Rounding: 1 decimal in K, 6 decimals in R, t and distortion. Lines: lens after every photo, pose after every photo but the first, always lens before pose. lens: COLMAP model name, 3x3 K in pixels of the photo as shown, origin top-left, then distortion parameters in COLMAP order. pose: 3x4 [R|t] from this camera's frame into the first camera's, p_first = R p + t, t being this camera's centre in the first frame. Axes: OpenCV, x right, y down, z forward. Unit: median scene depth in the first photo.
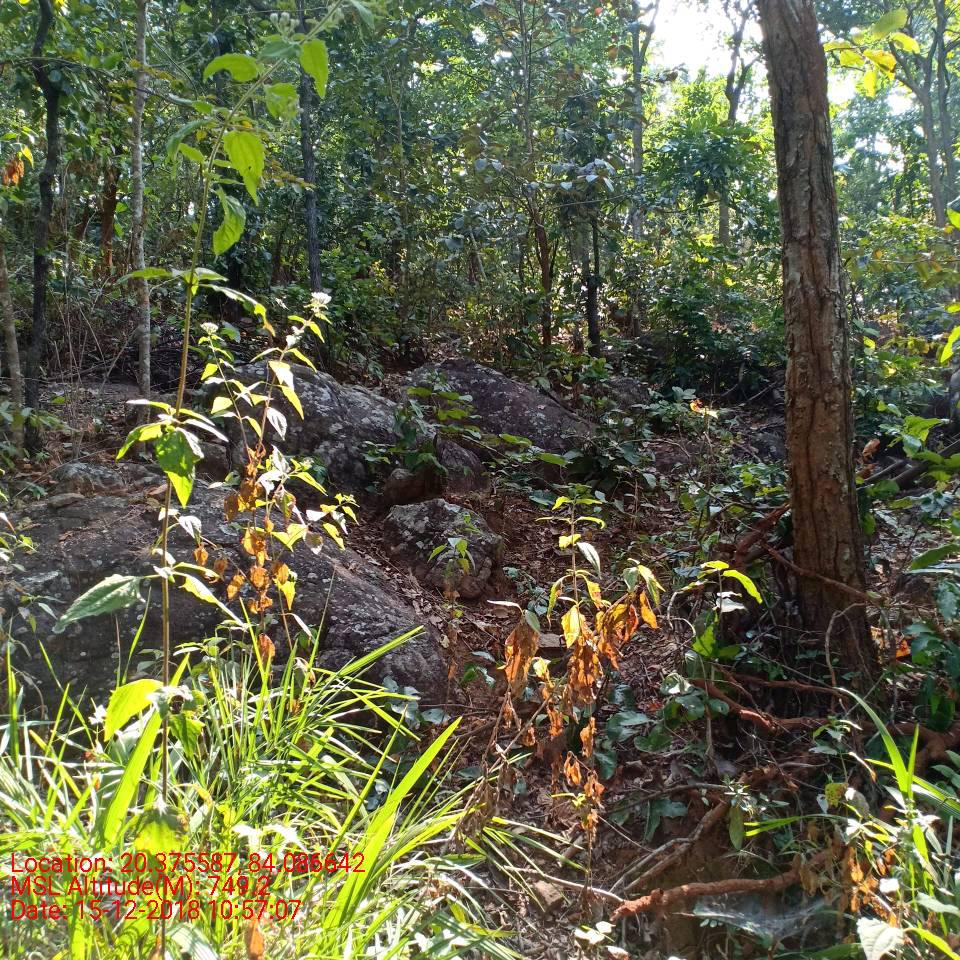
lens RADIAL K [[1017.8, 0, 479.0], [0, 1017.8, 483.3], [0, 0, 1]] dist [0.046393, 0.000000]
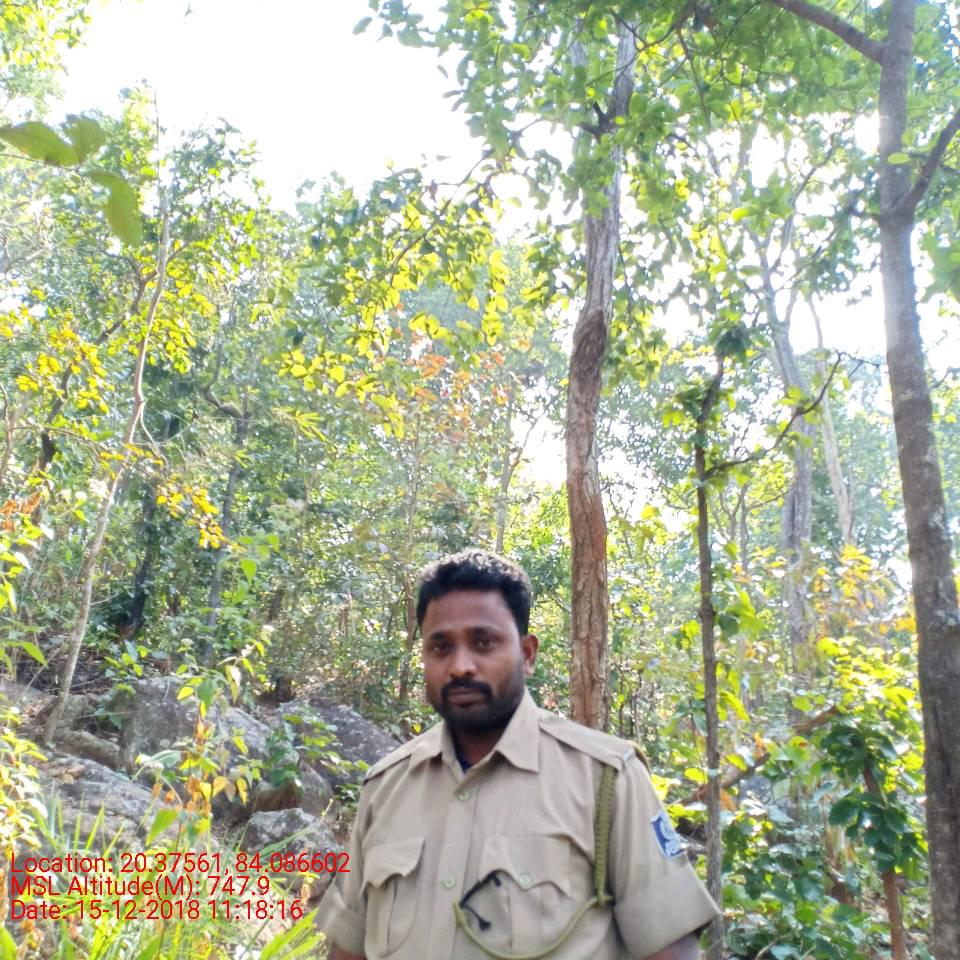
lens RADIAL K [[1017.8, 0, 478.7], [0, 1017.8, 474.1], [0, 0, 1]] dist [0.046393, 0.000000]
pose [[0.983242, 0.147512, 0.107121, -0.016146], [-0.099899, 0.927490, -0.360253, 0.062701], [-0.152495, 0.343515, 0.926684, -0.284879]]
